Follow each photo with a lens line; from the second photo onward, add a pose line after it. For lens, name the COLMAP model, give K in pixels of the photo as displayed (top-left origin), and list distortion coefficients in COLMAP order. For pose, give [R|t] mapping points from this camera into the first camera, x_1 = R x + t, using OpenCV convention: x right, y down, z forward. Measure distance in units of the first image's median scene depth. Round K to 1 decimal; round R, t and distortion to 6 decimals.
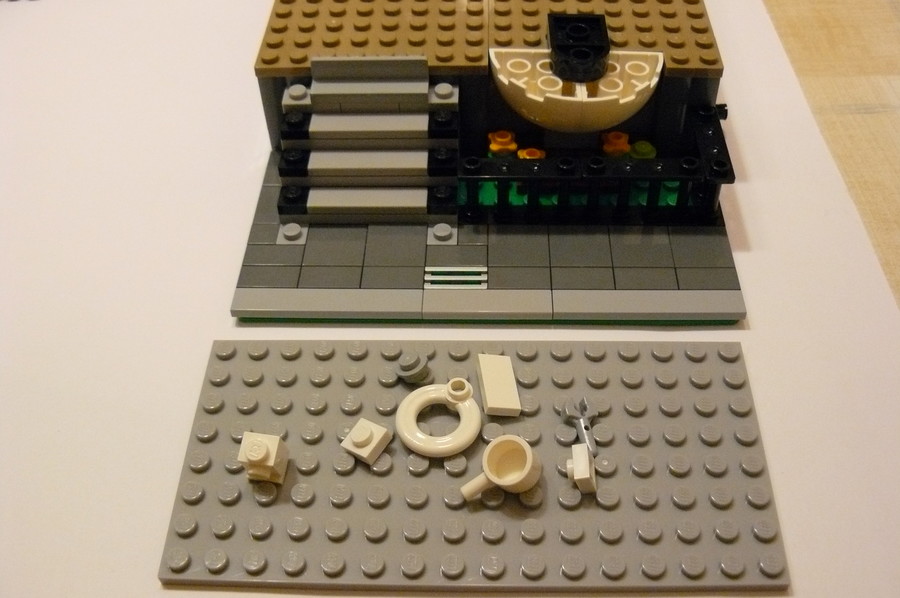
lens RADIAL K [[1011.0, 0, 453.2], [0, 1011.0, 226.6], [0, 0, 1]] dist [-0.174663, 0.029119]
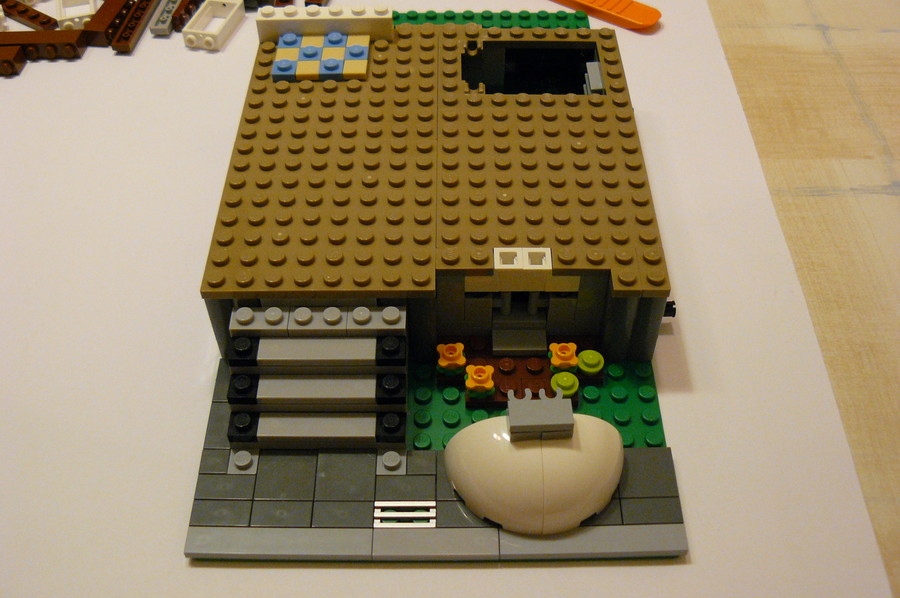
lens RADIAL K [[1011.0, 0, 453.2], [0, 1011.0, 226.6], [0, 0, 1]] dist [-0.174663, 0.029119]
pose [[0.999377, -0.011431, 0.033383, 0.020015], [0.011058, 0.999874, 0.011354, -0.236817], [-0.033509, -0.010978, 0.999378, -0.000797]]
